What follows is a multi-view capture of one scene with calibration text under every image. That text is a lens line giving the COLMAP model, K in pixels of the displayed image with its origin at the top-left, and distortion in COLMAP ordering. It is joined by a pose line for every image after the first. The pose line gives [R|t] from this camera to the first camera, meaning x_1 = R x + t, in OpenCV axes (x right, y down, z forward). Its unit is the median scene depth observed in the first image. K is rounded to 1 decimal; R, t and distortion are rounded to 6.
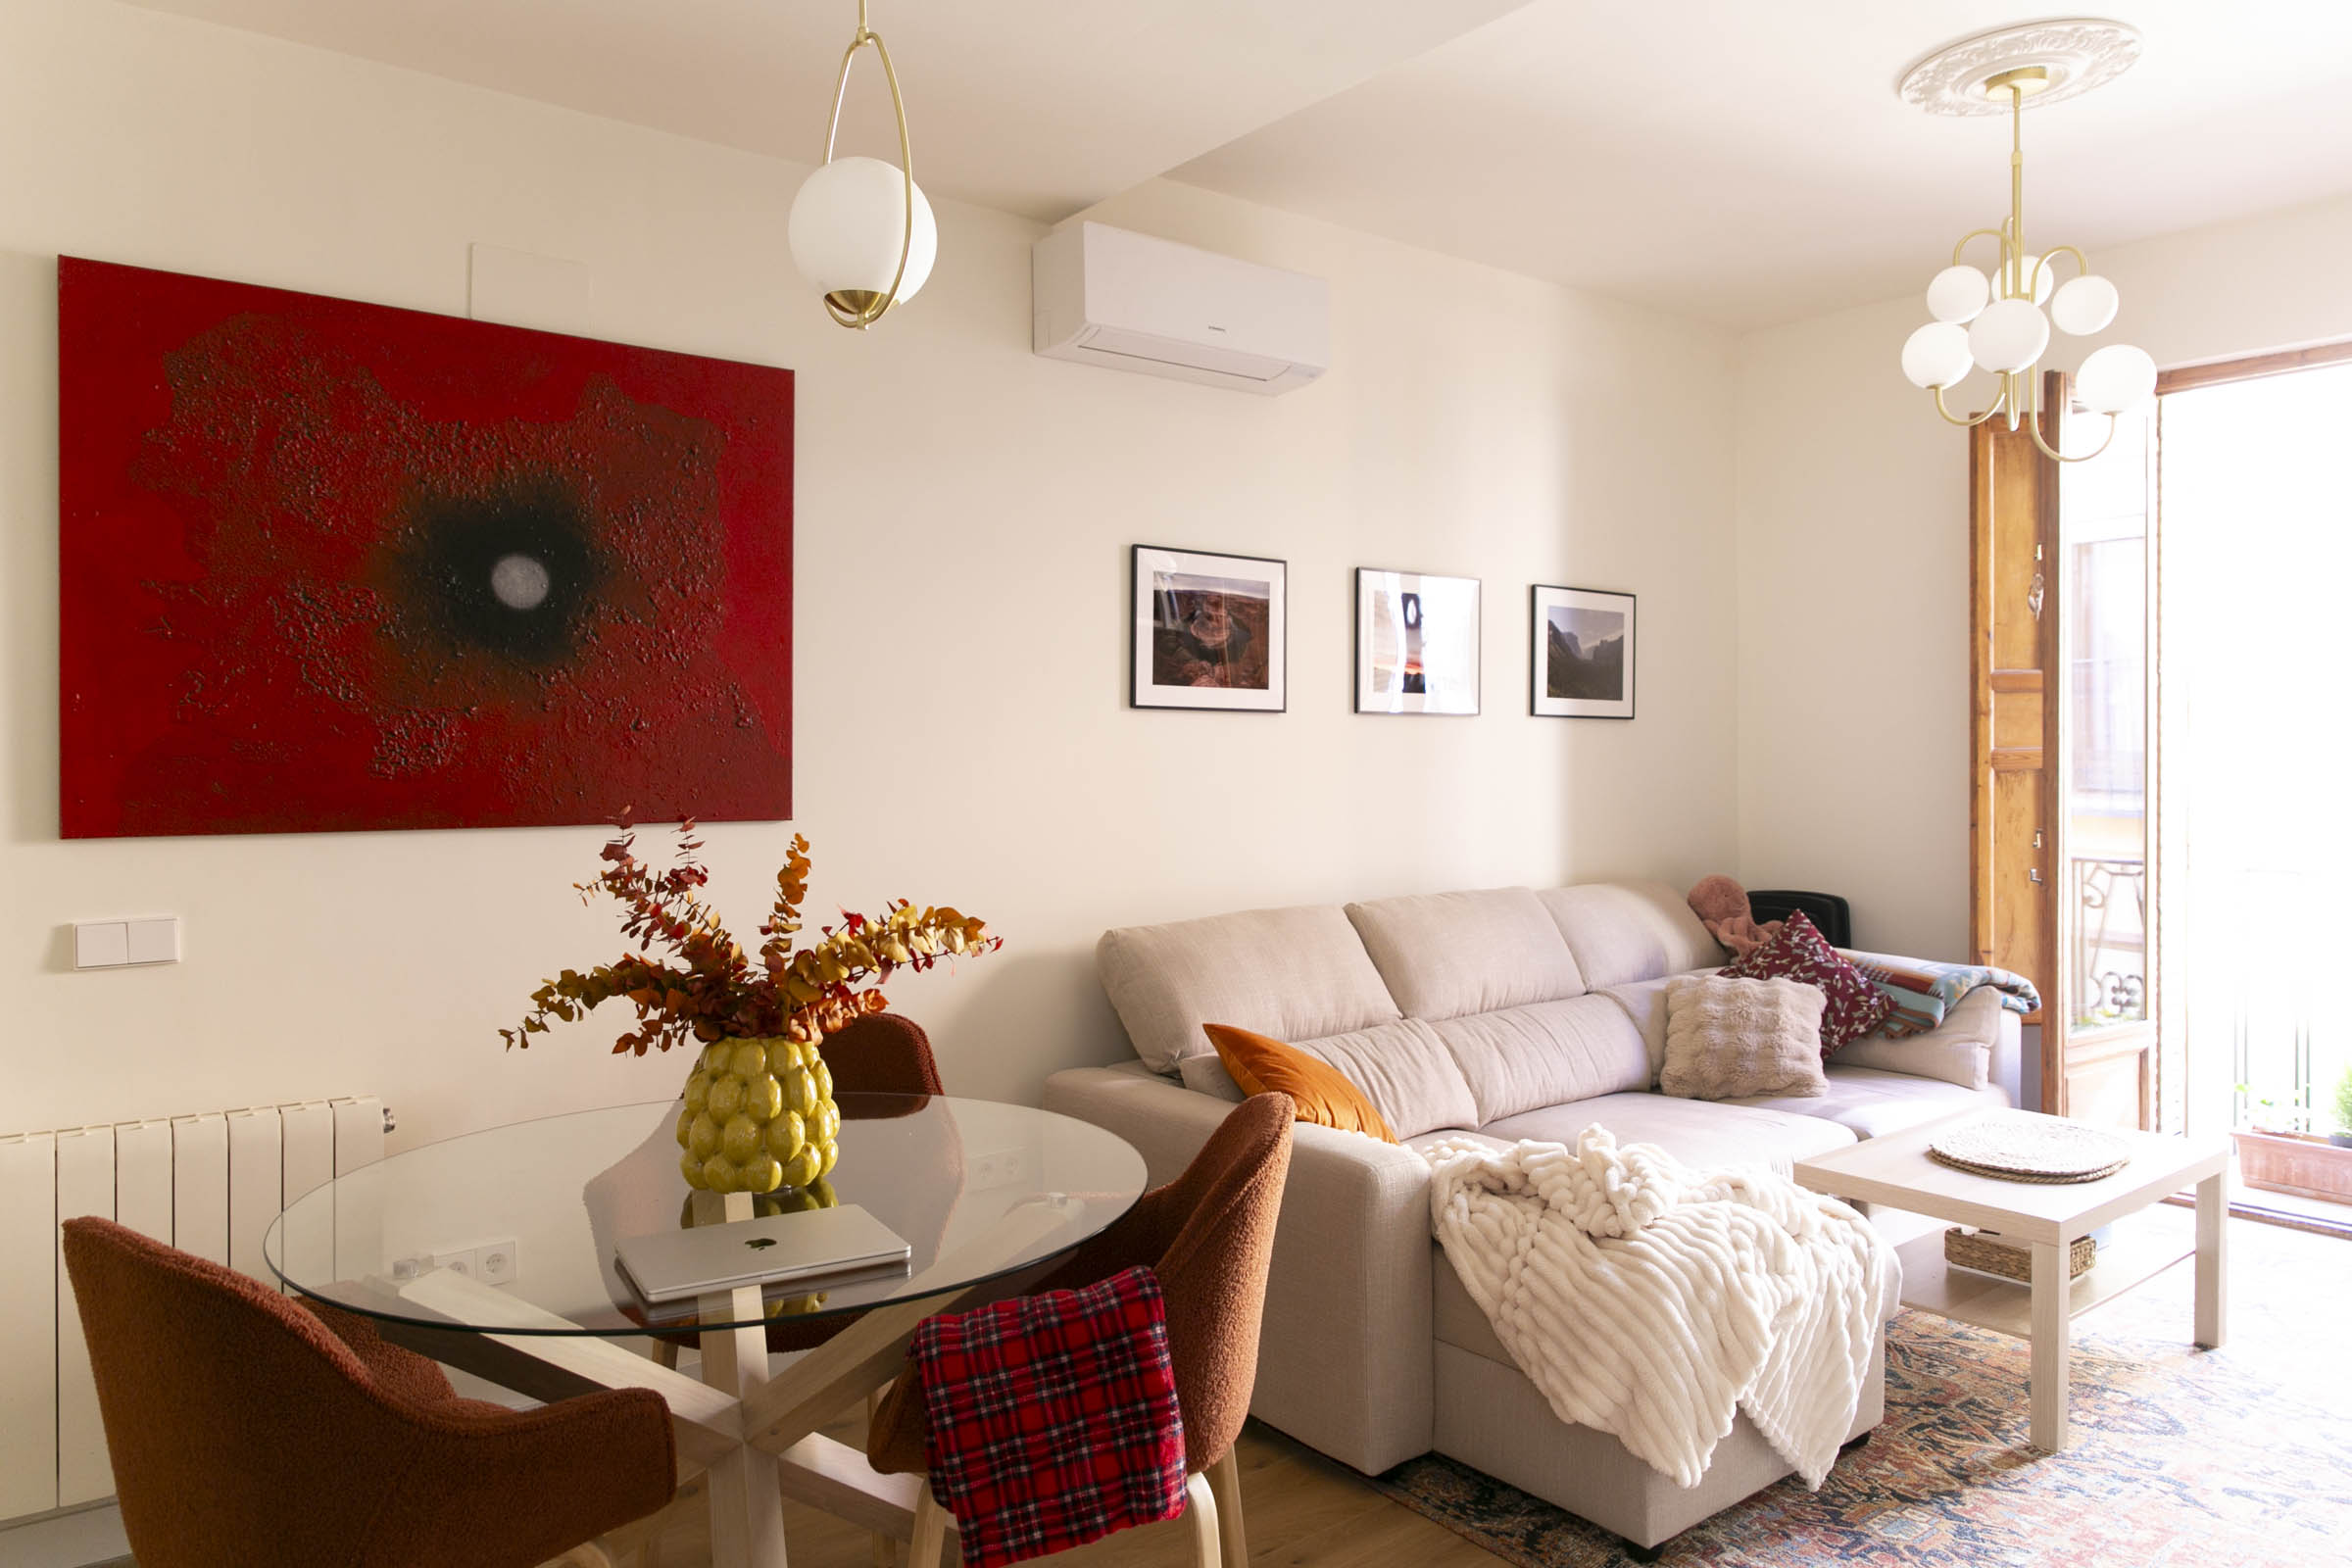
lens RADIAL K [[1559.5, 0, 1180.9], [0, 1559.5, 778.9], [0, 0, 1]] dist [-0.011141, -0.002410]
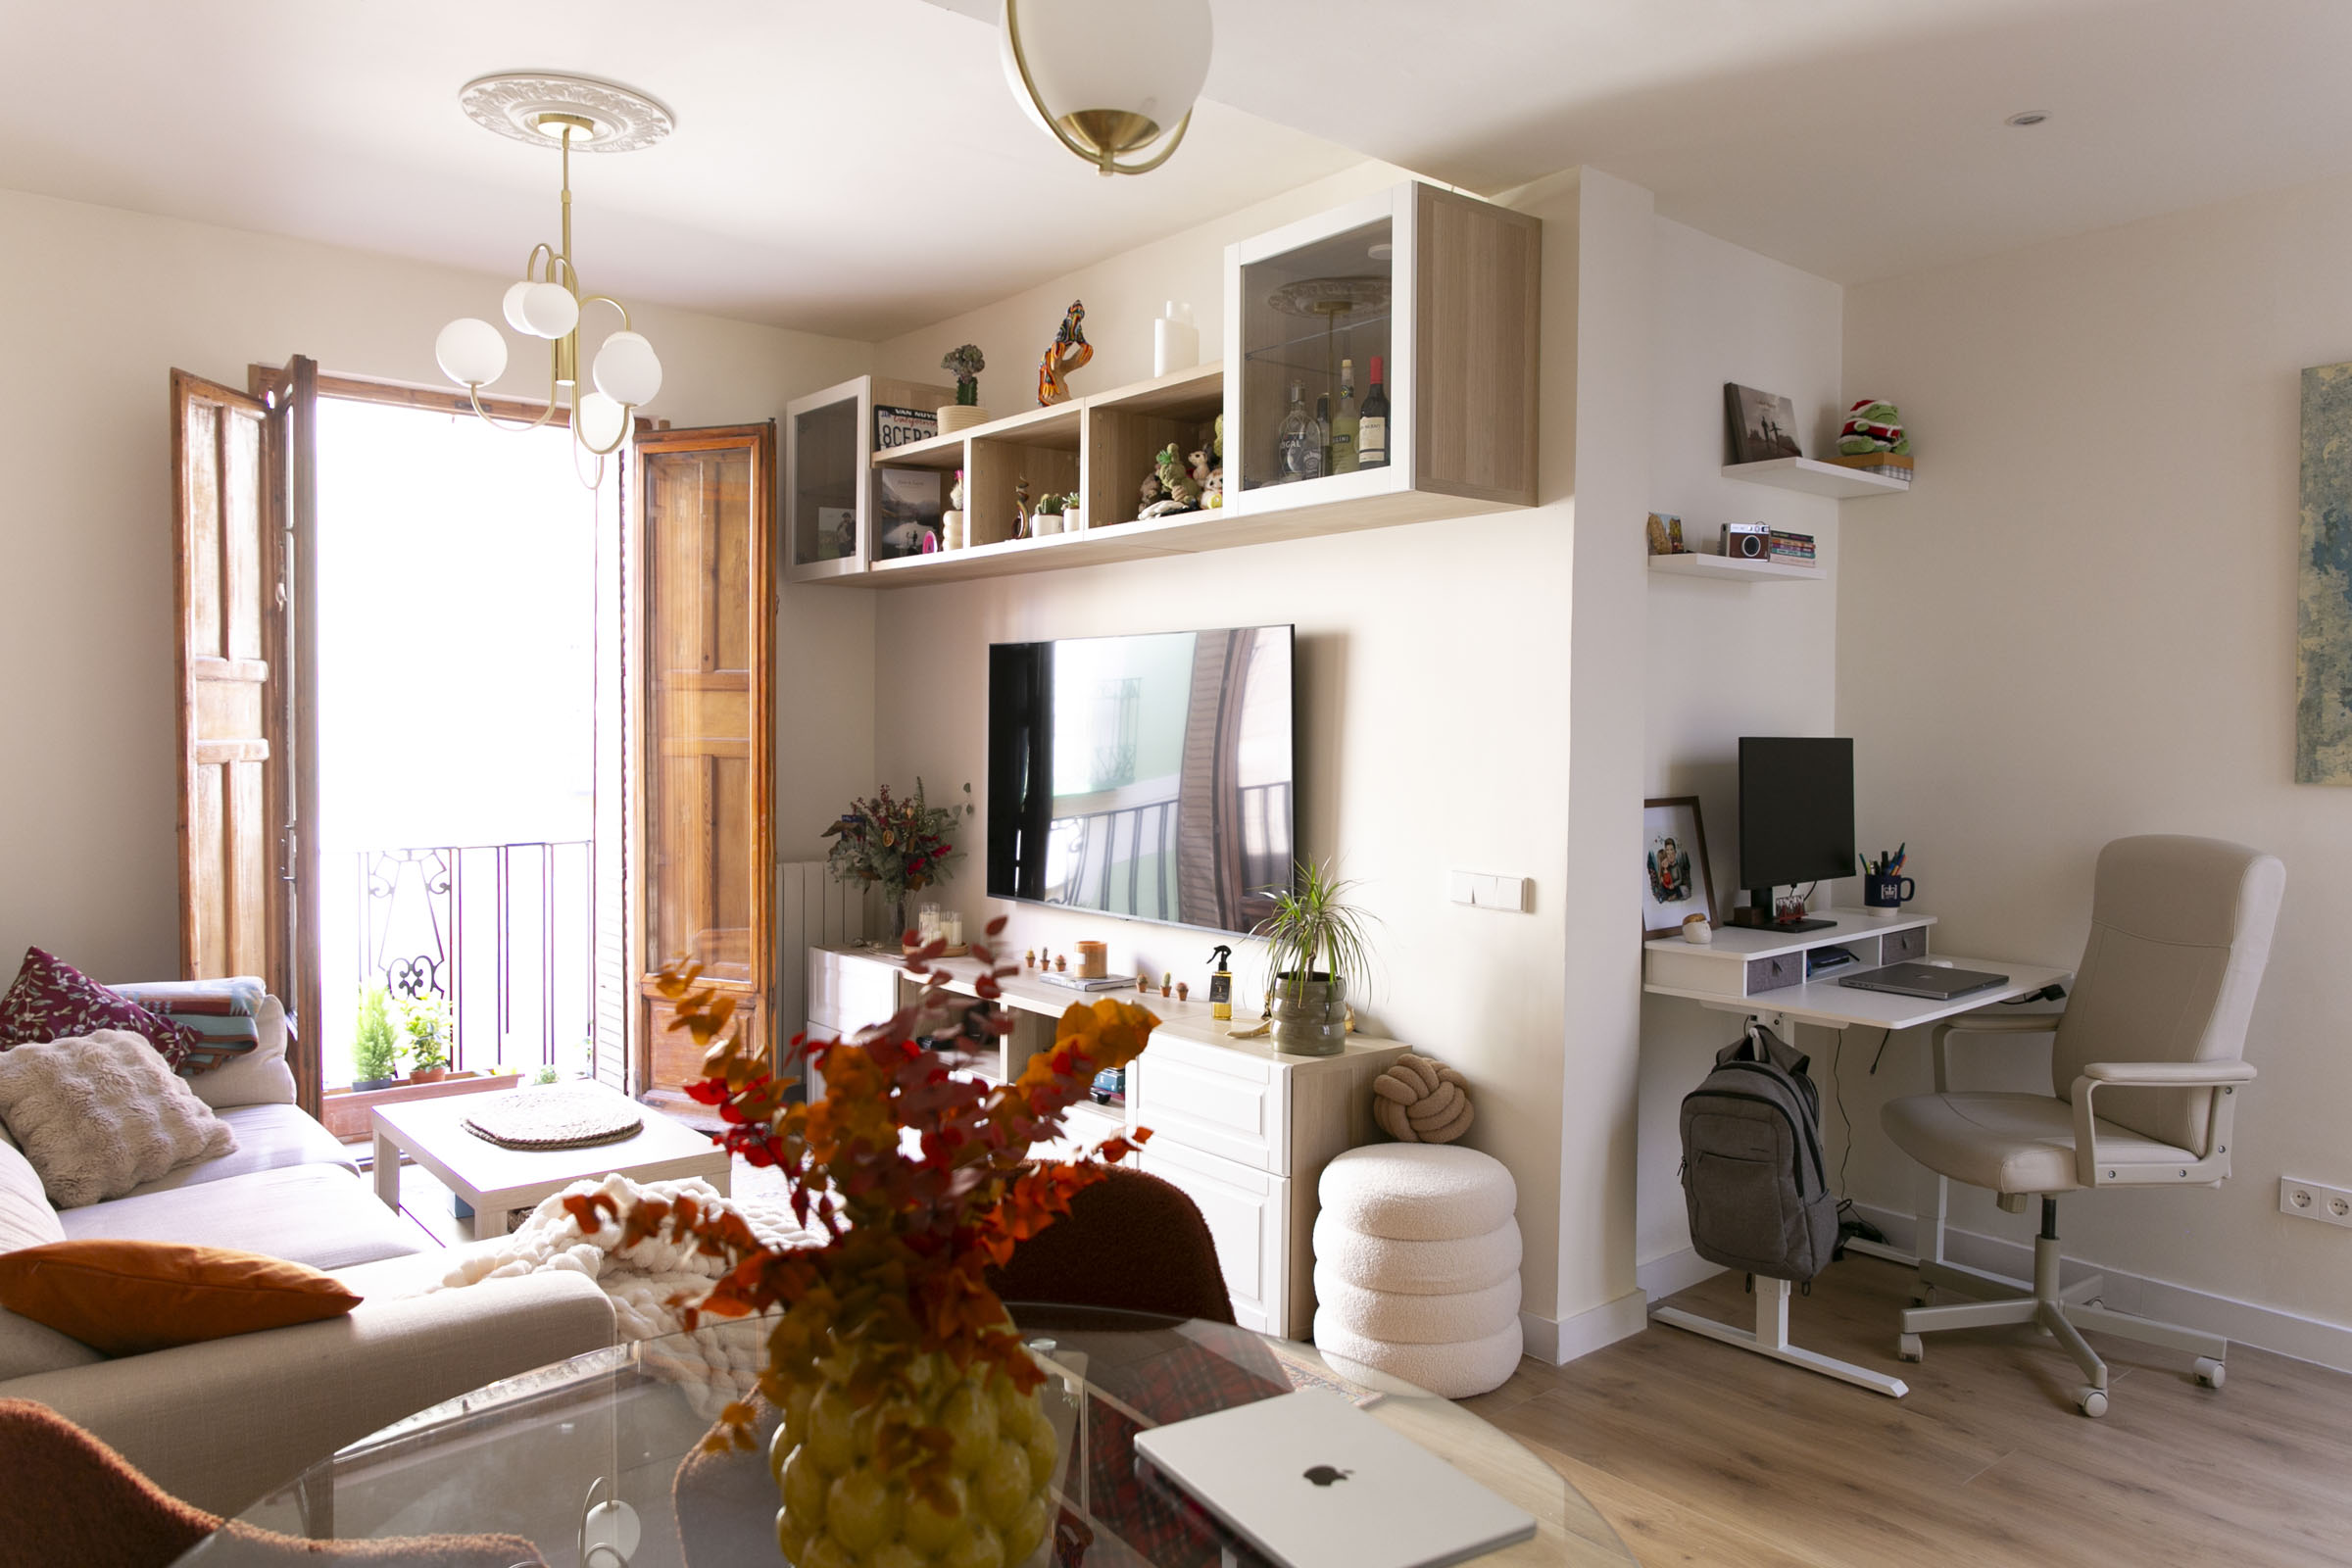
lens RADIAL K [[1559.5, 0, 1180.3], [0, 1559.5, 772.0], [0, 0, 1]] dist [-0.011141, -0.002410]
pose [[-0.042621, -0.018825, 0.998914, -0.431088], [0.009088, 0.999774, 0.019229, -0.014254], [-0.999050, 0.009898, -0.042440, 0.482929]]
